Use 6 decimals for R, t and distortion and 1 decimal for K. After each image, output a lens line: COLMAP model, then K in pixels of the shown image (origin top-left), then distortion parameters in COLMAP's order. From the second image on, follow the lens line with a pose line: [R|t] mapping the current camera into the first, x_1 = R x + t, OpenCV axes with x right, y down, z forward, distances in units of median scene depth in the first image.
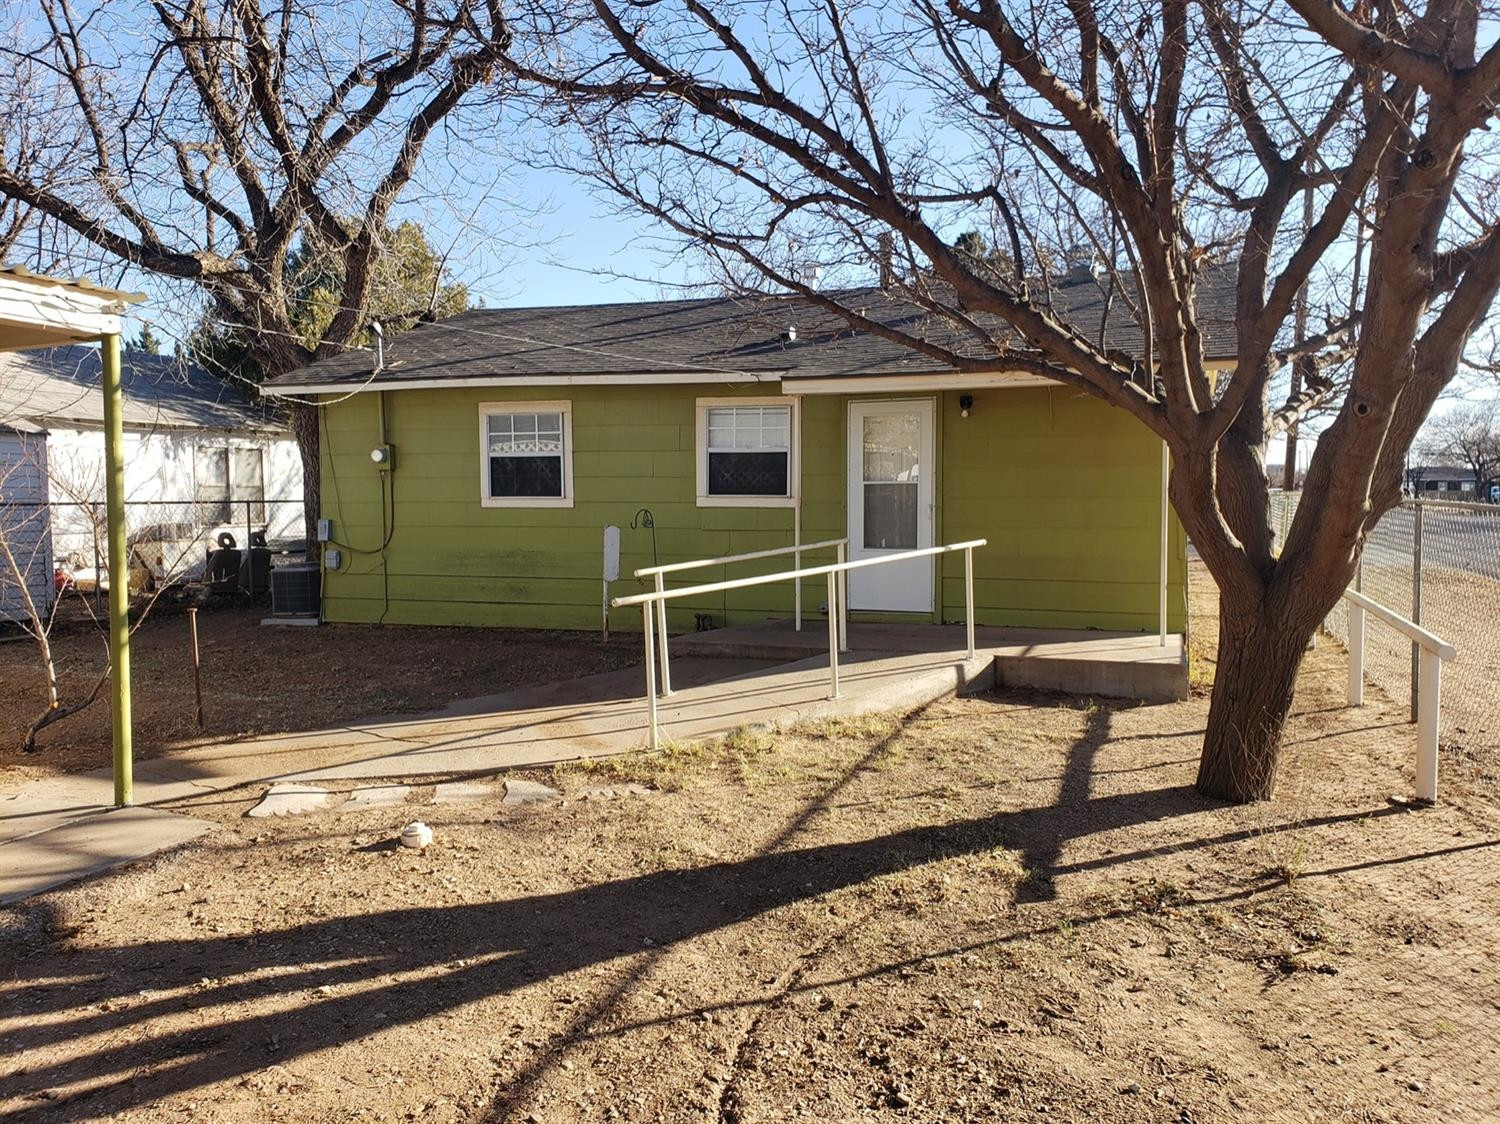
lens RADIAL K [[1169.3, 0, 749.8], [0, 1169.3, 555.8], [0, 0, 1]] dist [0.022354, -0.002896]
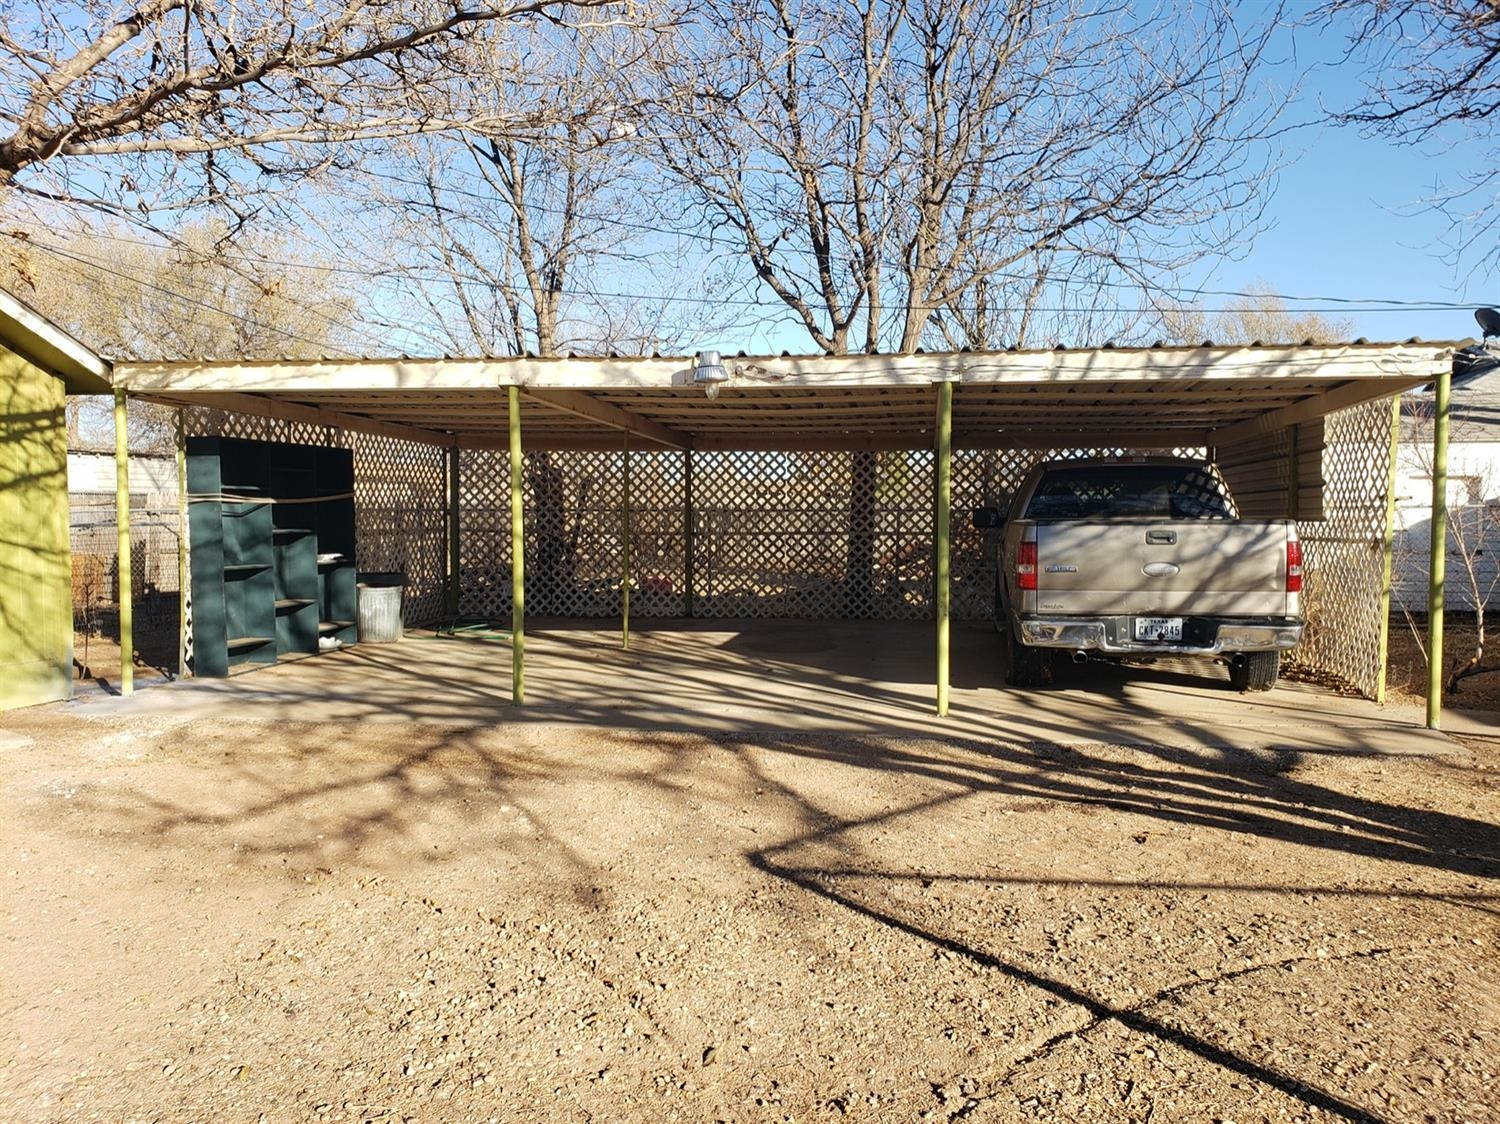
lens RADIAL K [[1169.3, 0, 757.9], [0, 1169.3, 559.5], [0, 0, 1]] dist [0.022354, -0.002896]
pose [[0.200423, 0.049979, -0.978434, 0.661329], [-0.051960, 0.997835, 0.040327, 0.008666], [0.978331, 0.042757, 0.202586, -0.024059]]
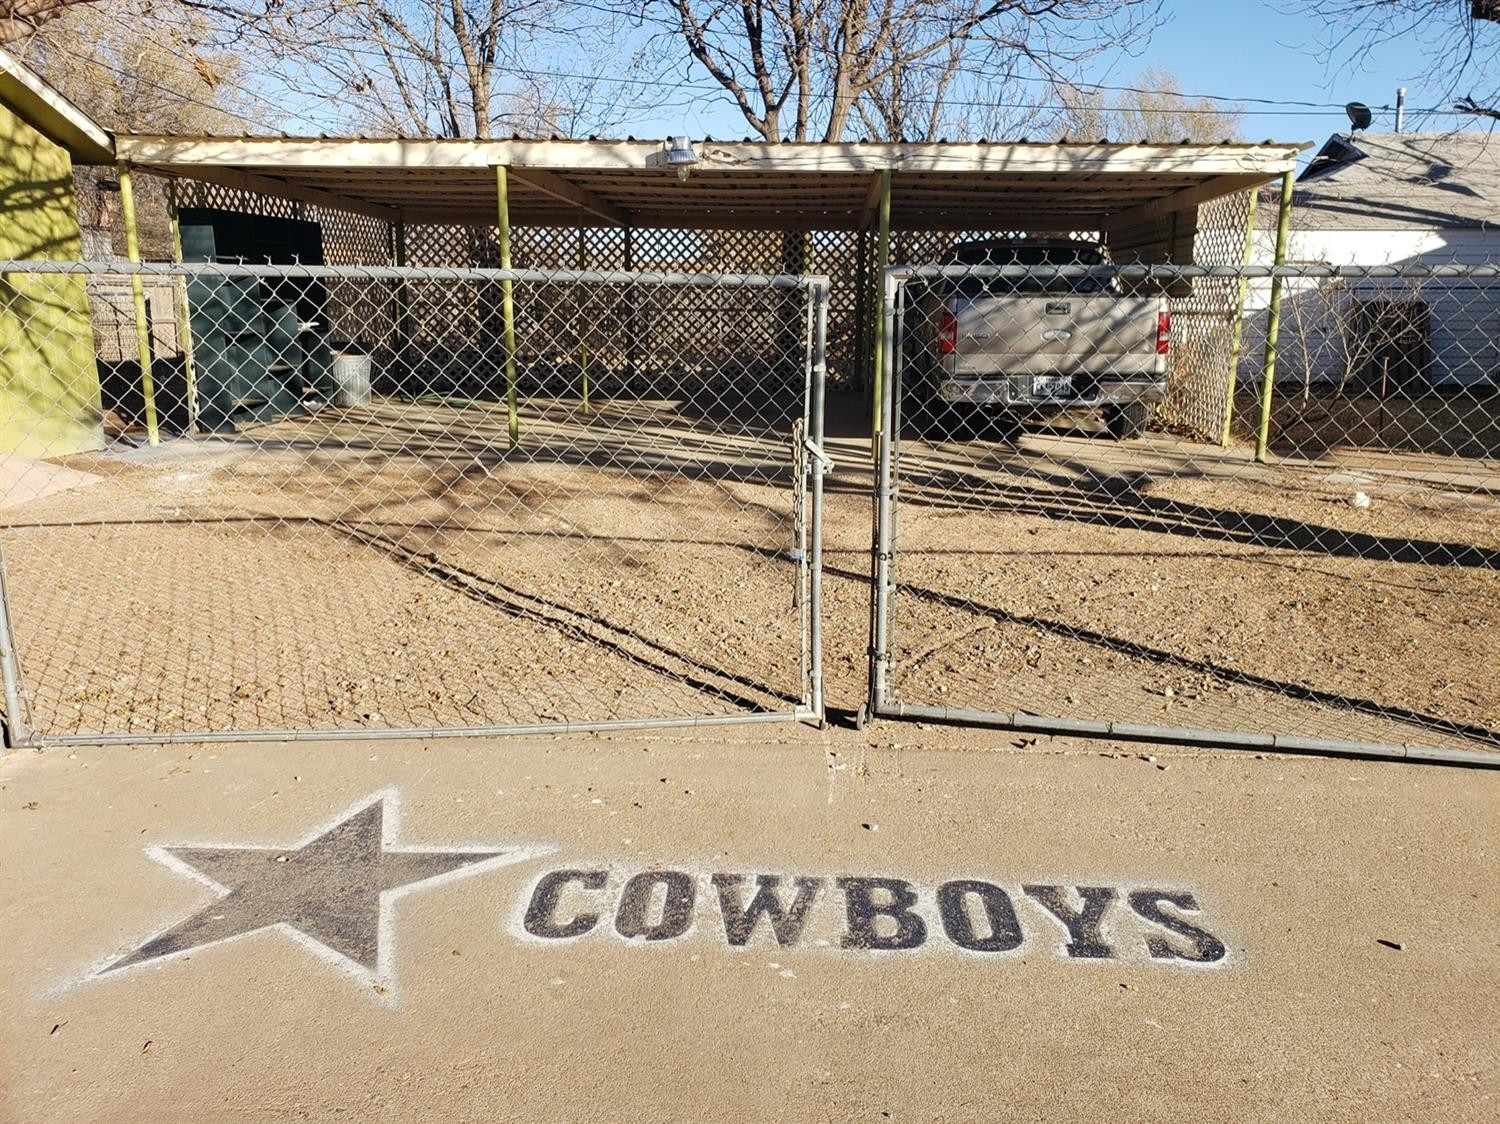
lens RADIAL K [[1169.3, 0, 766.5], [0, 1169.3, 532.1], [0, 0, 1]] dist [0.022354, -0.002896]
pose [[0.292252, 0.202542, -0.934647, 0.926511], [-0.061109, 0.979273, 0.193104, 0.032251], [0.954387, 0.000681, 0.298572, -0.186988]]
